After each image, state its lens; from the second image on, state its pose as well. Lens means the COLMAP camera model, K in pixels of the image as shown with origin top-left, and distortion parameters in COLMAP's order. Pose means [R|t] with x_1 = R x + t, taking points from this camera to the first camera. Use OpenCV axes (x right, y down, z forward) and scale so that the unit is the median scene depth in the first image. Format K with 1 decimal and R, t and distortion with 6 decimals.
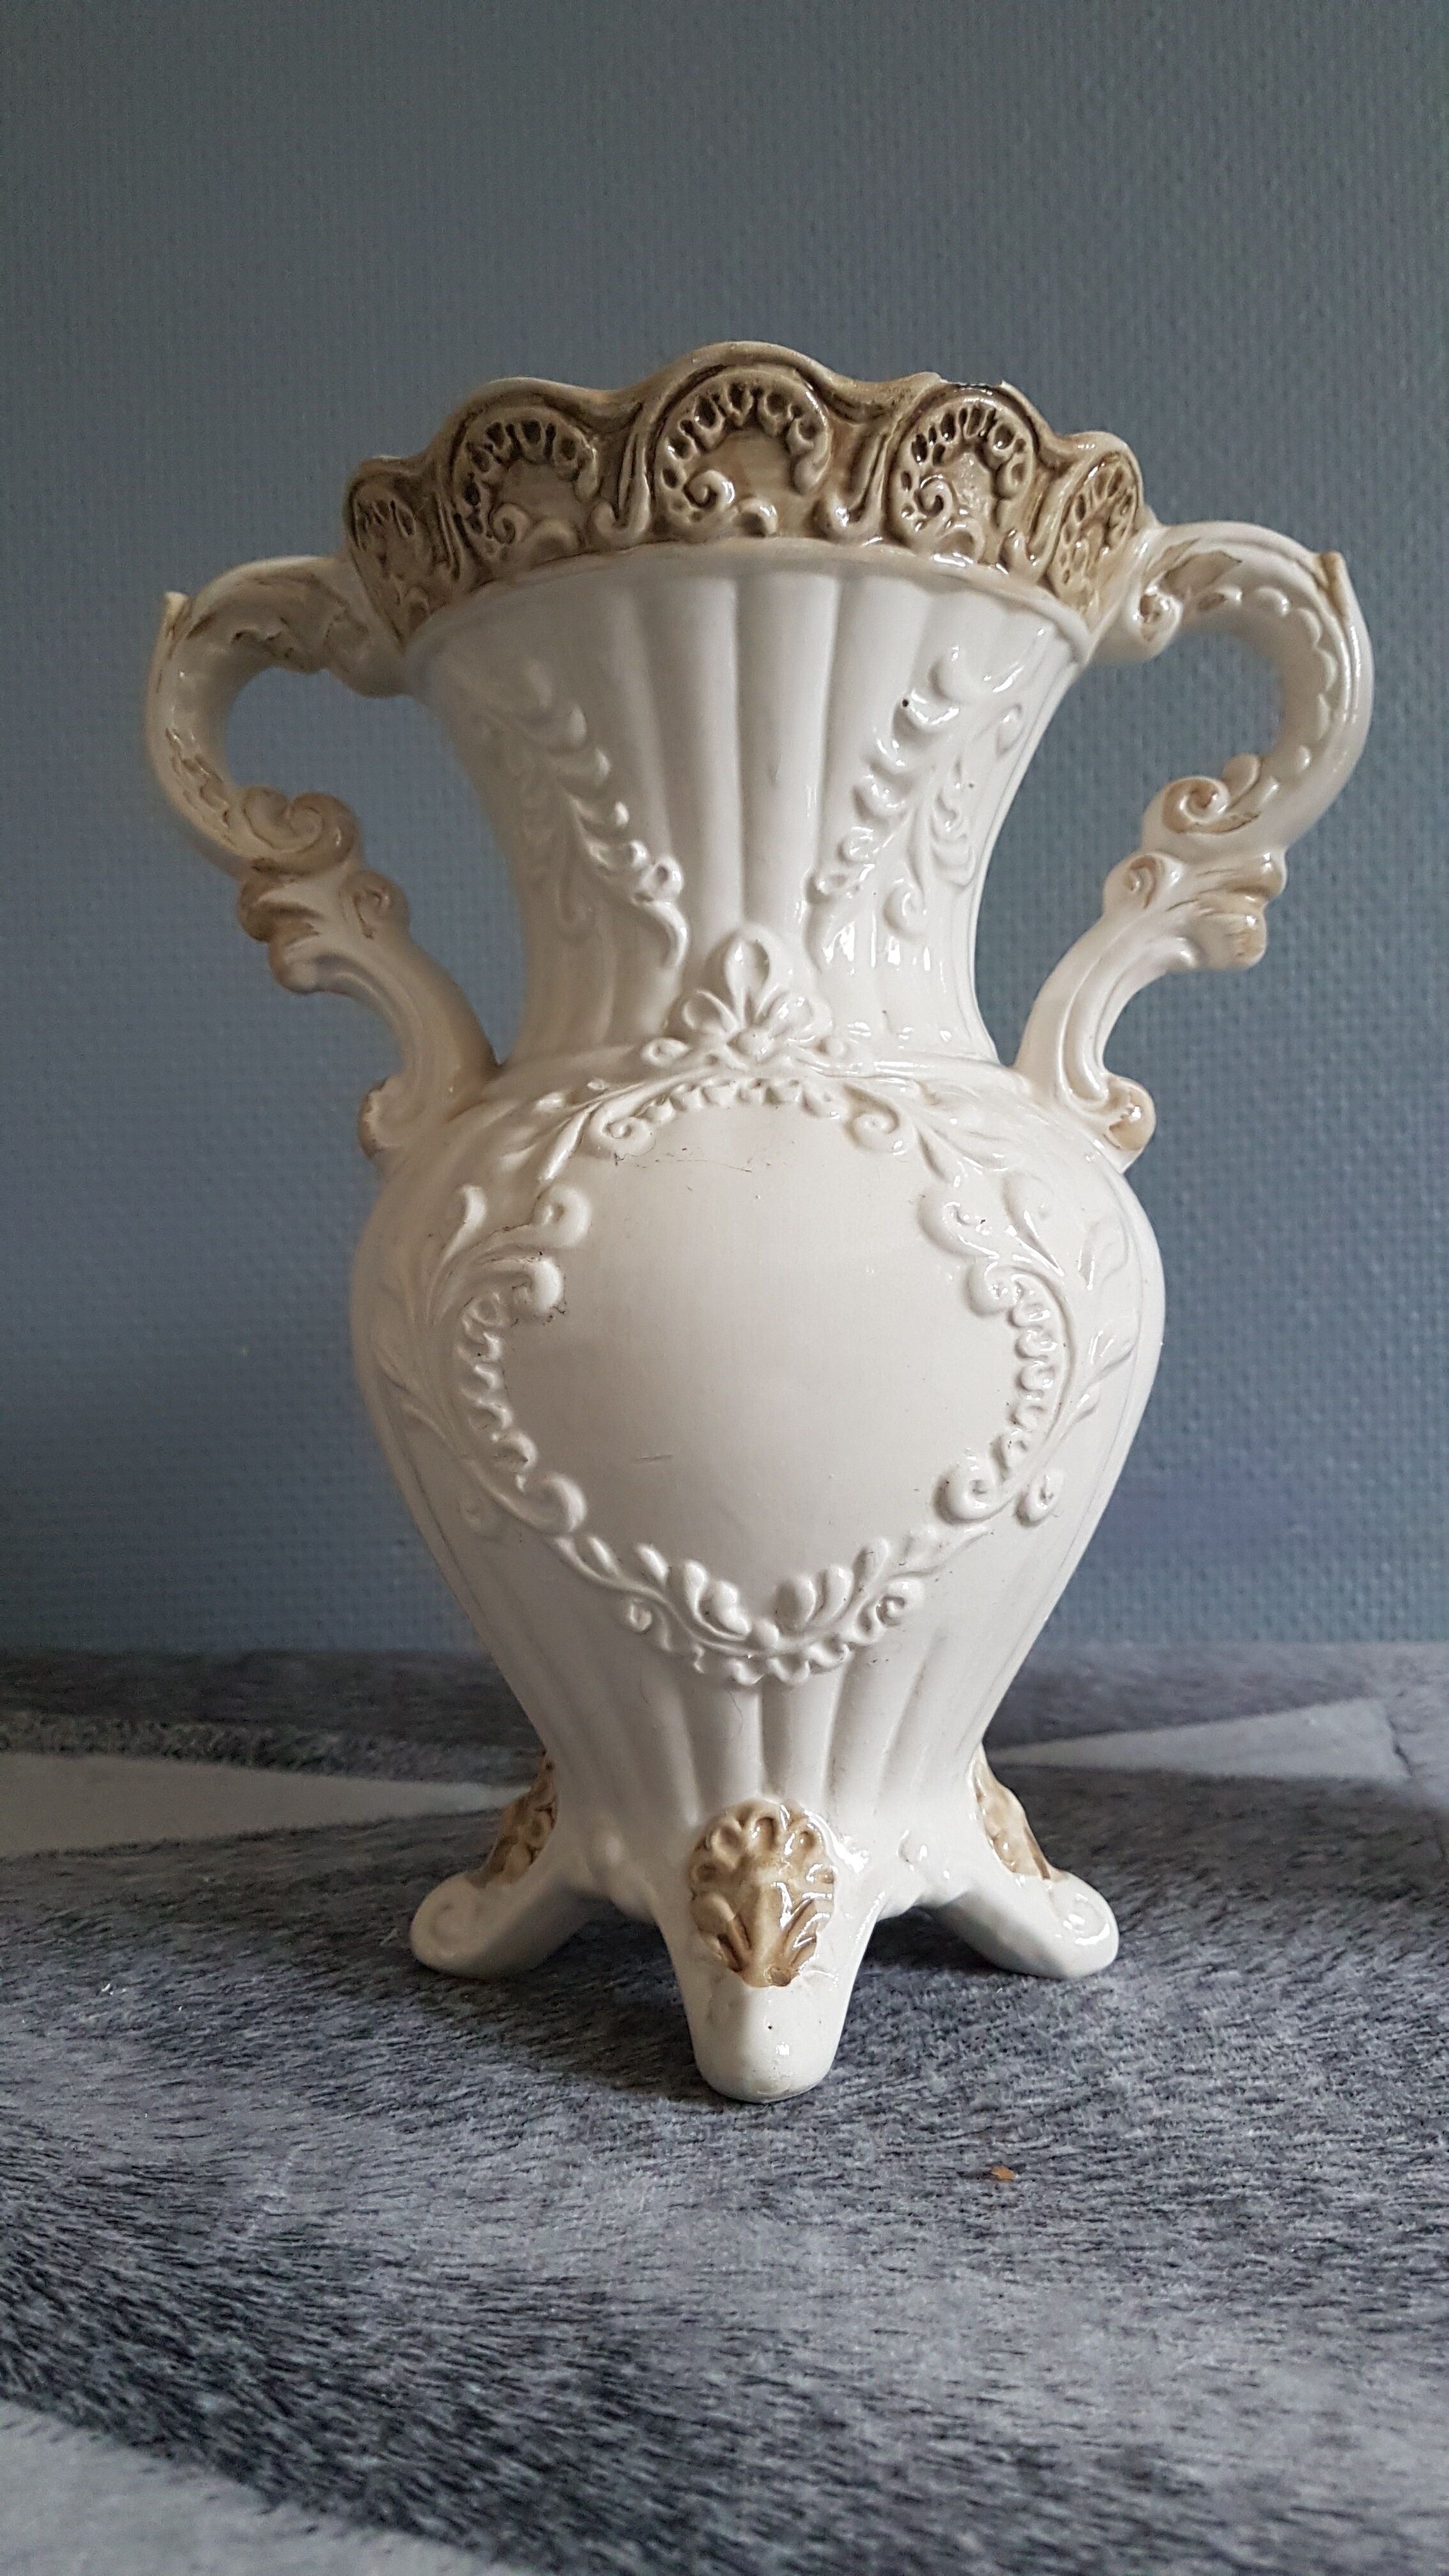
lens RADIAL K [[2029.4, 0, 712.0], [0, 2029.4, 1266.7], [0, 0, 1]] dist [0.182243, -0.326408]
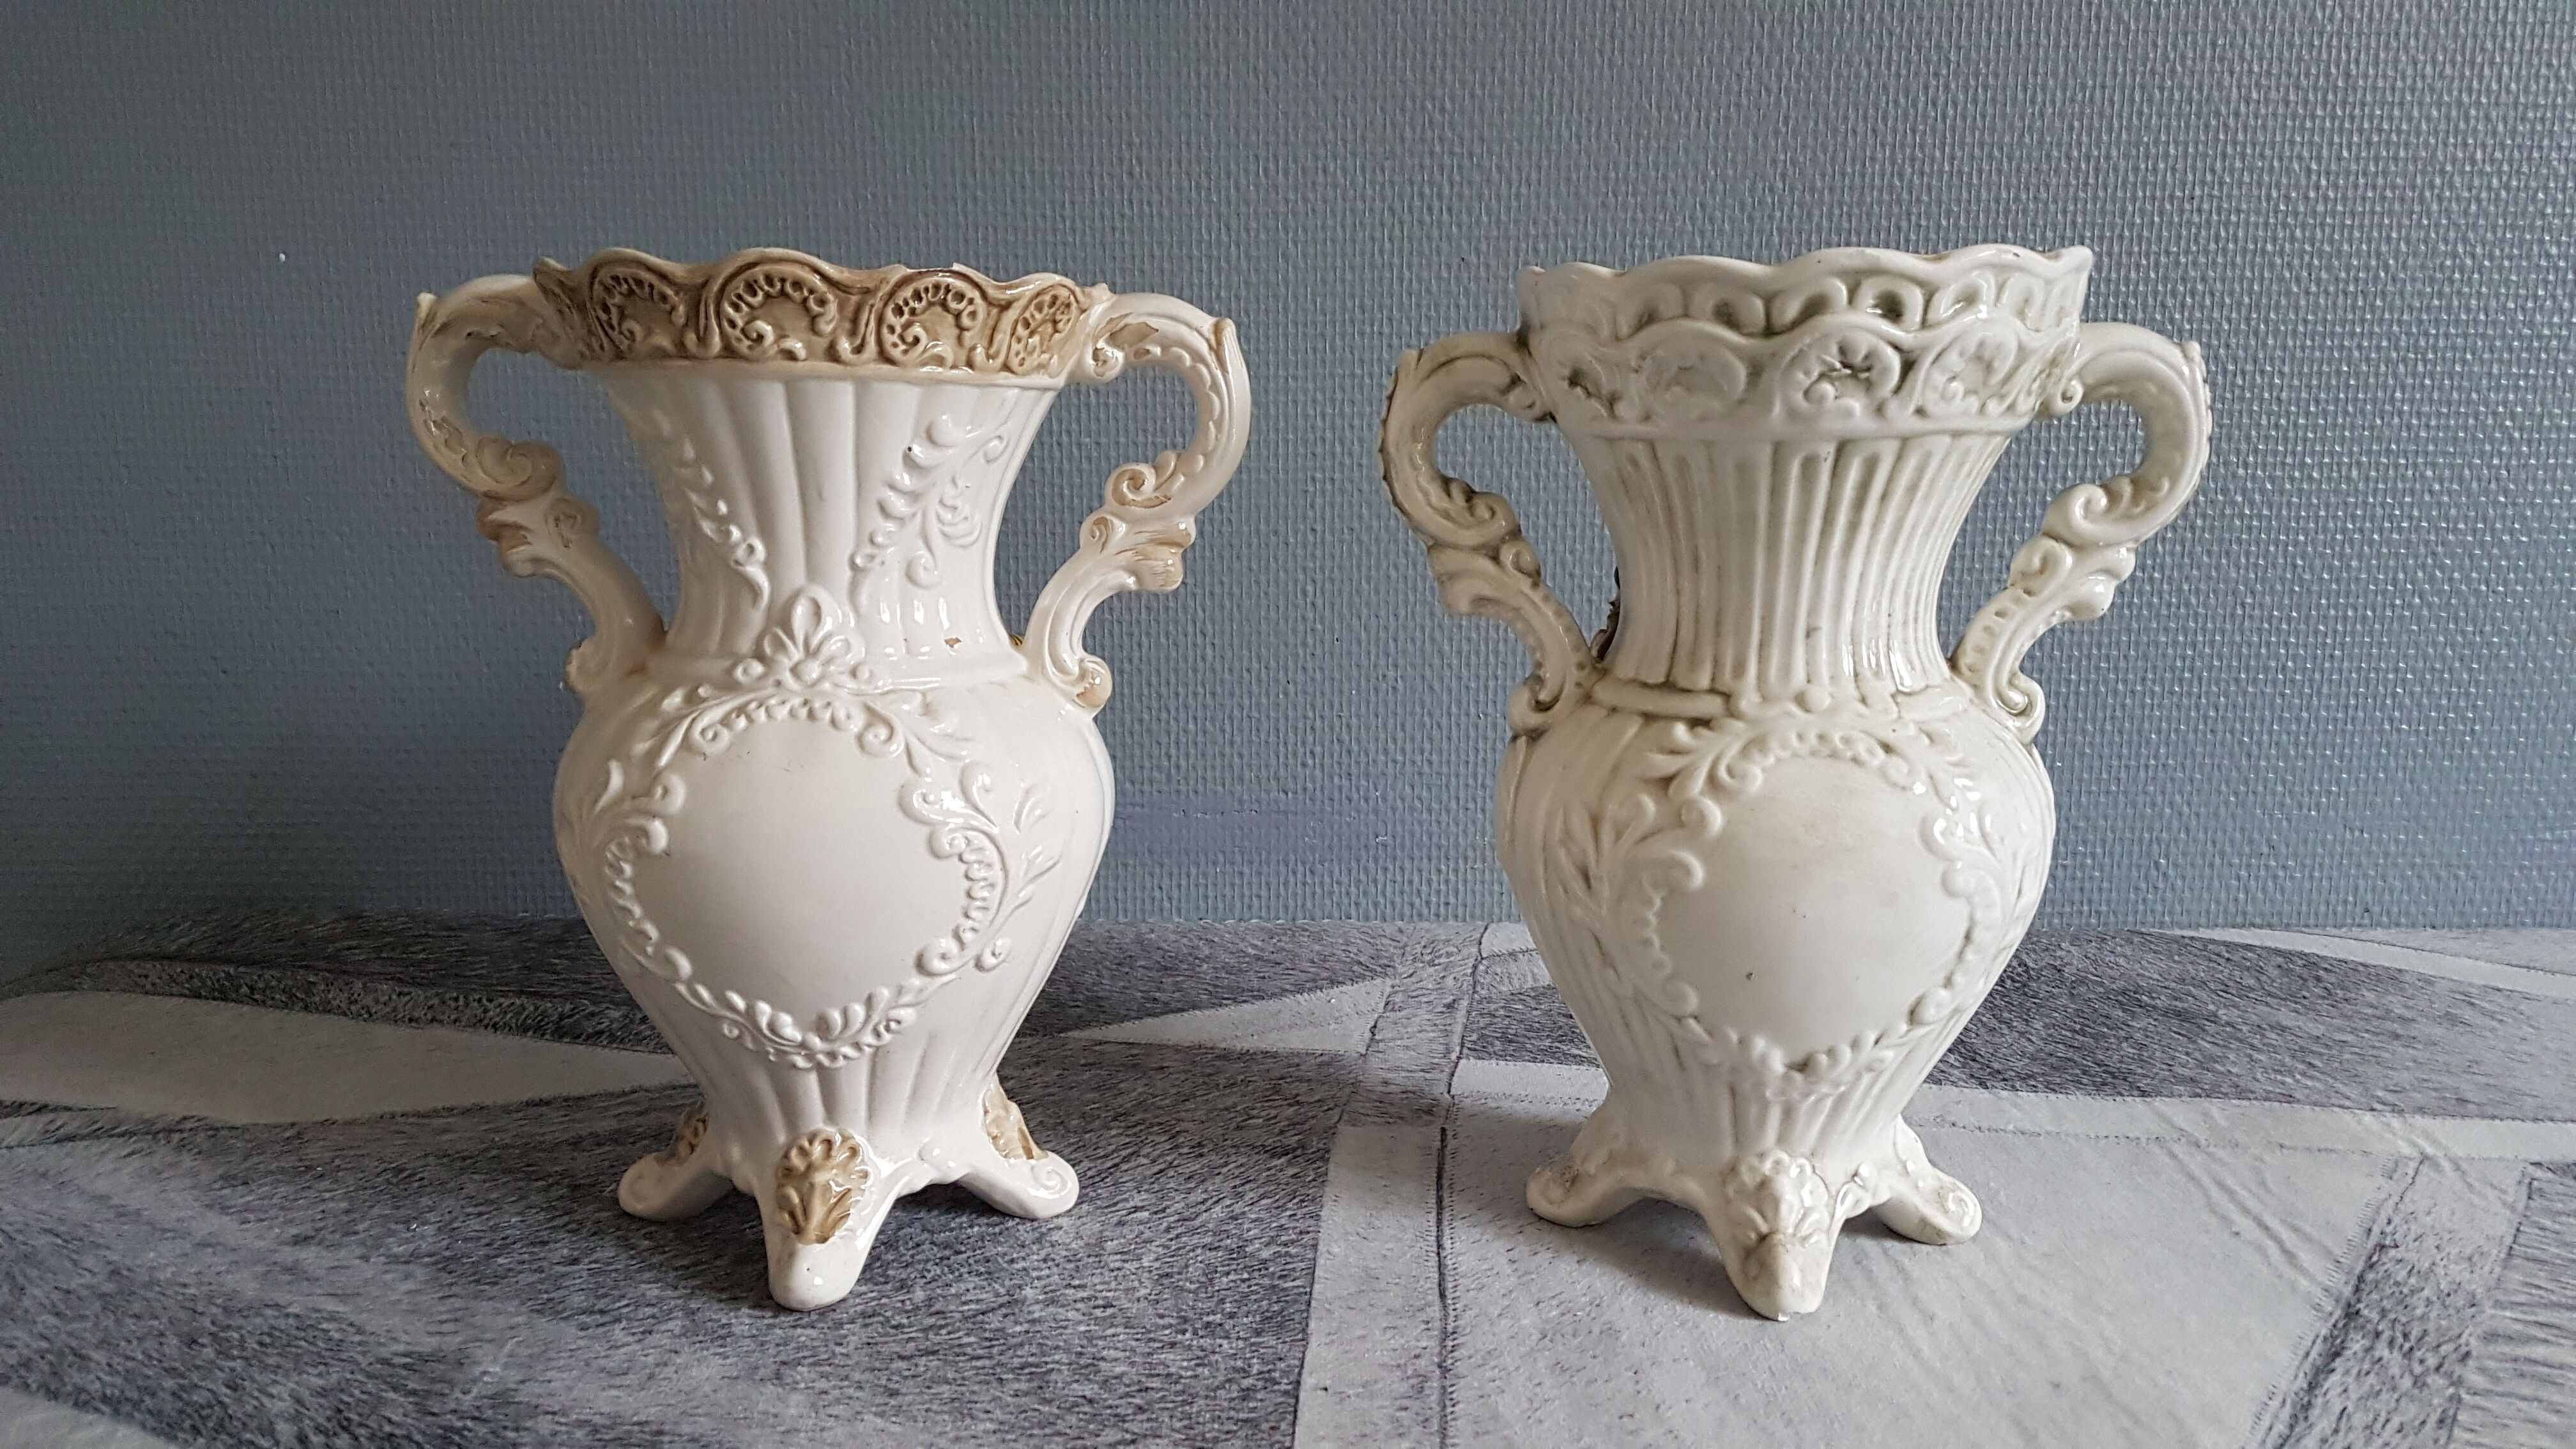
lens RADIAL K [[2029.4, 0, 1296.8], [0, 2029.4, 721.8], [0, 0, 1]] dist [0.182243, -0.326408]
pose [[0.998261, 0.021316, 0.054951, 0.312143], [-0.030956, 0.982990, 0.181033, -0.370953], [-0.050158, -0.182419, 0.981941, -0.561198]]
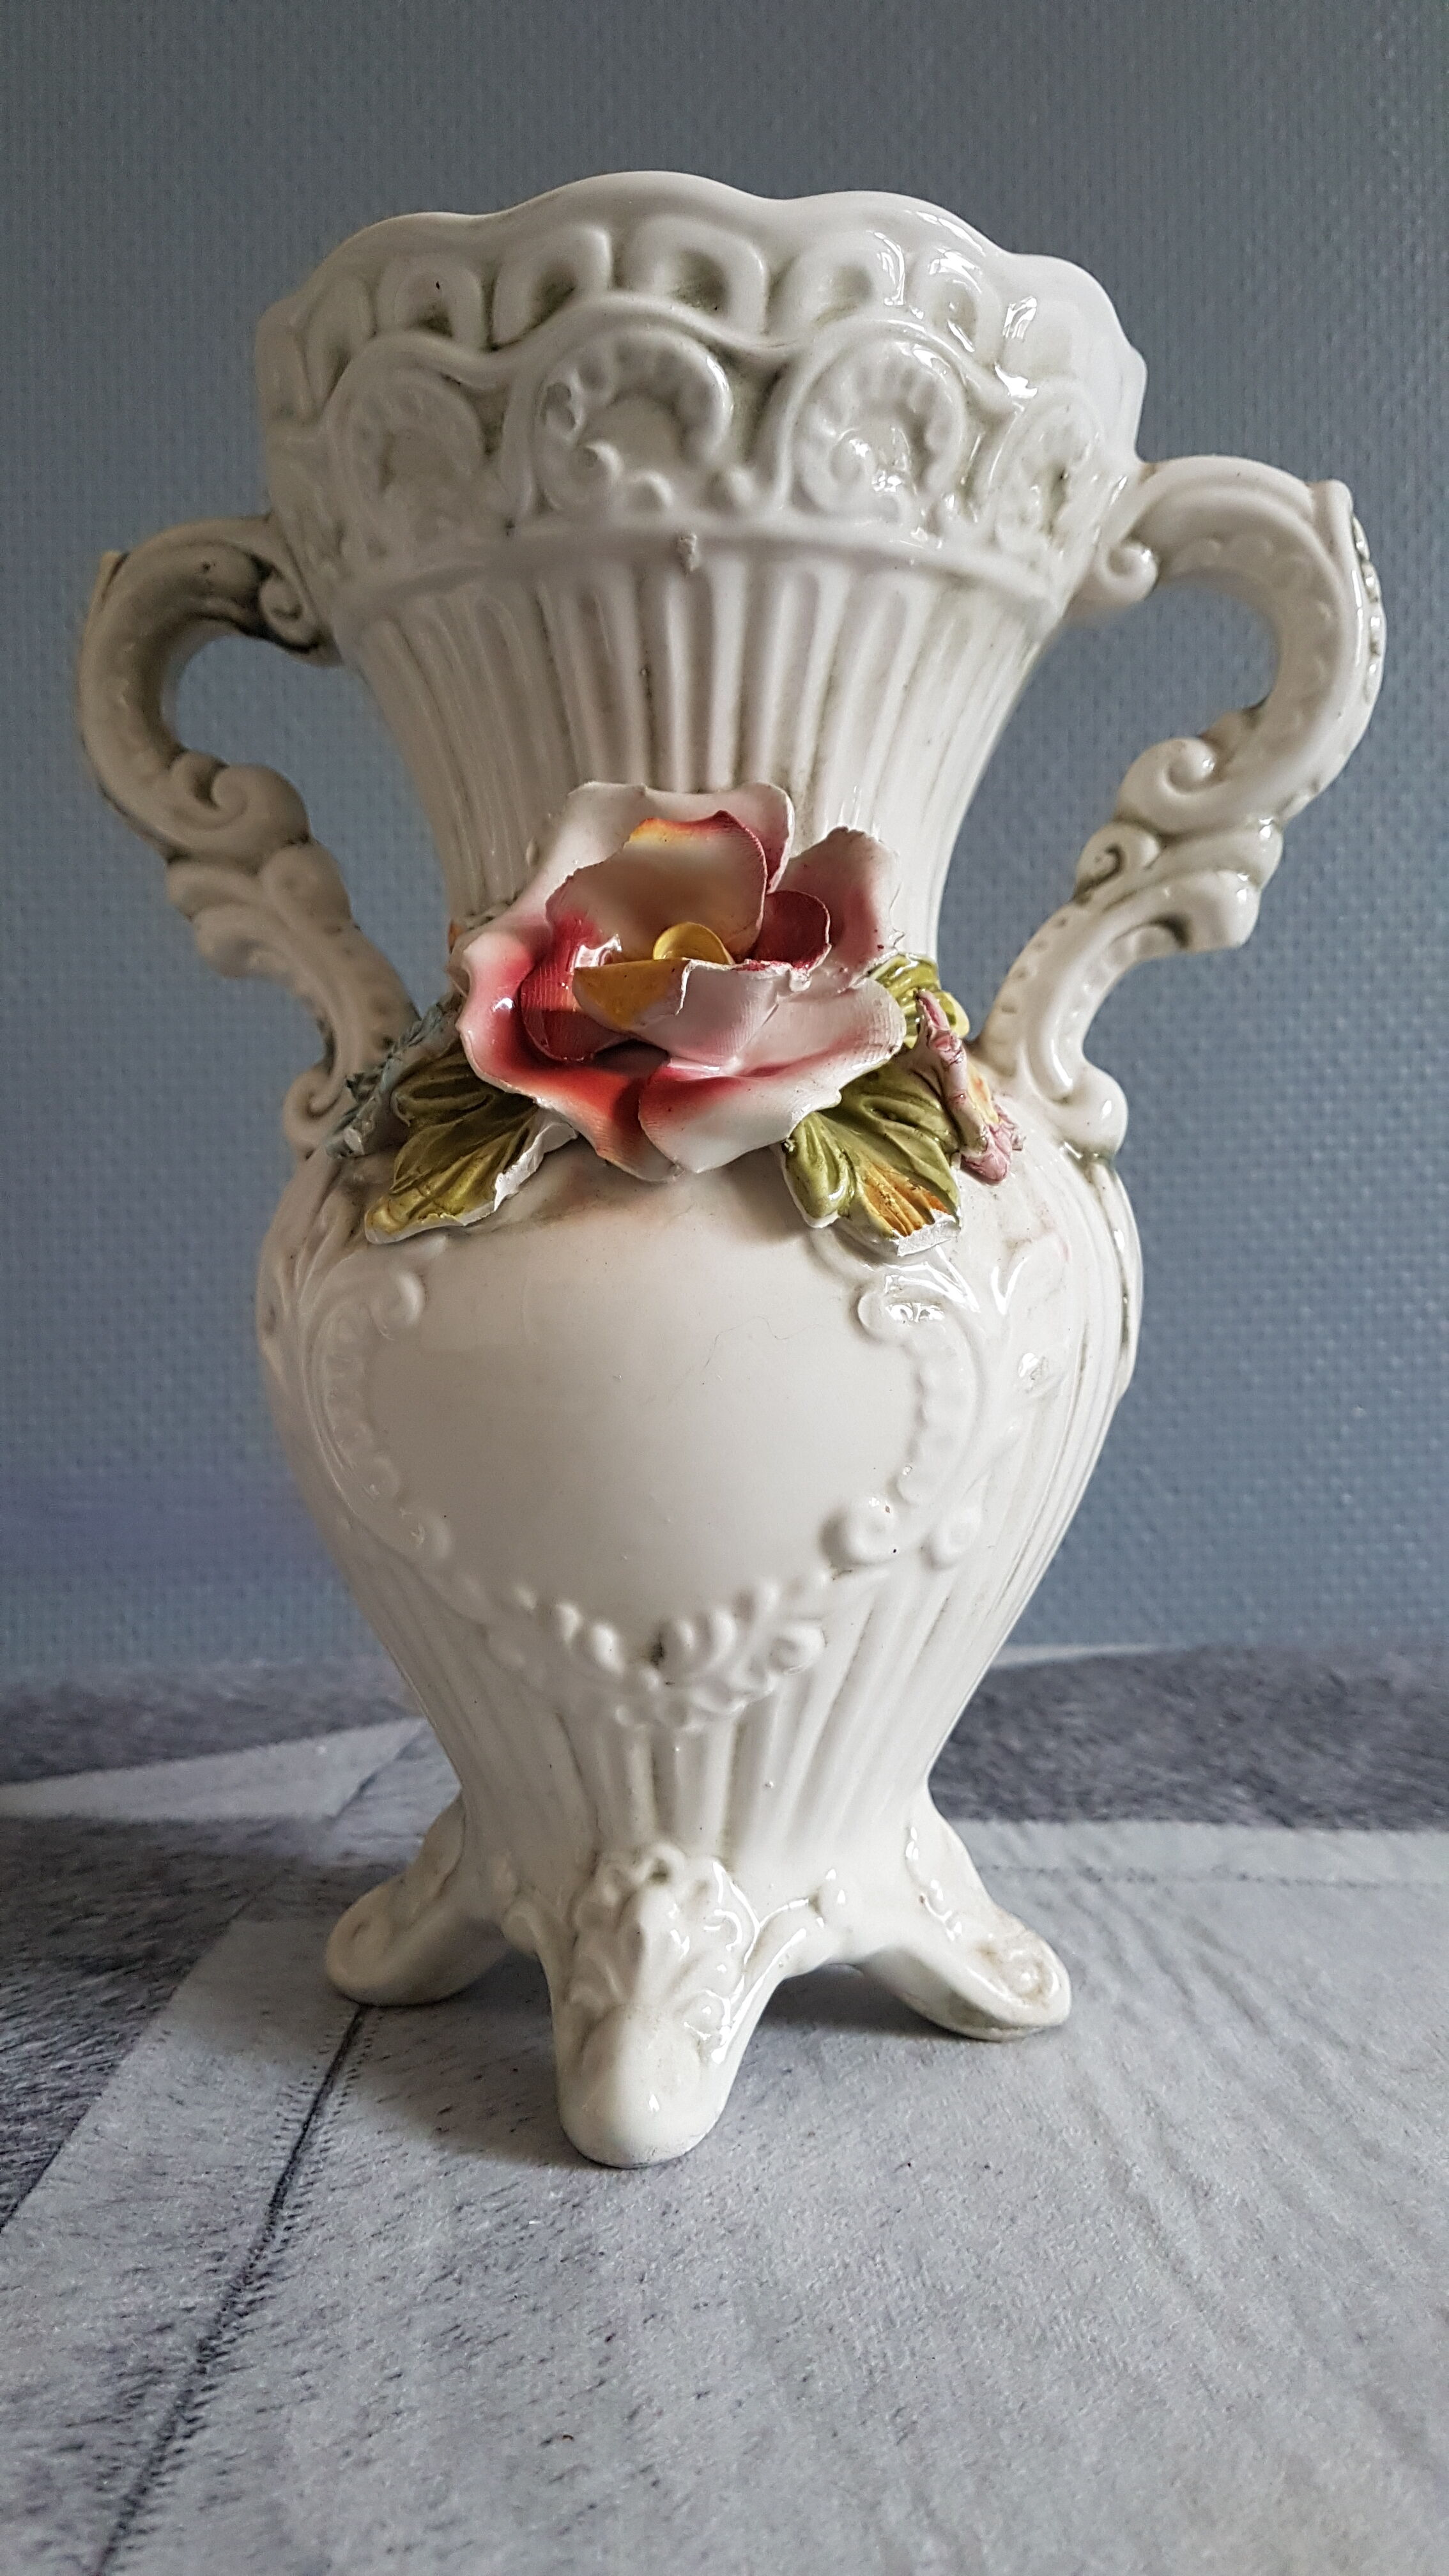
lens RADIAL K [[2029.4, 0, 712.0], [0, 2029.4, 1266.7], [0, 0, 1]] dist [0.182243, -0.326408]
pose [[0.994230, 0.013917, 0.106365, 0.614970], [-0.014912, 0.999852, 0.008562, -0.011990], [-0.106230, -0.010099, 0.994290, 0.111988]]
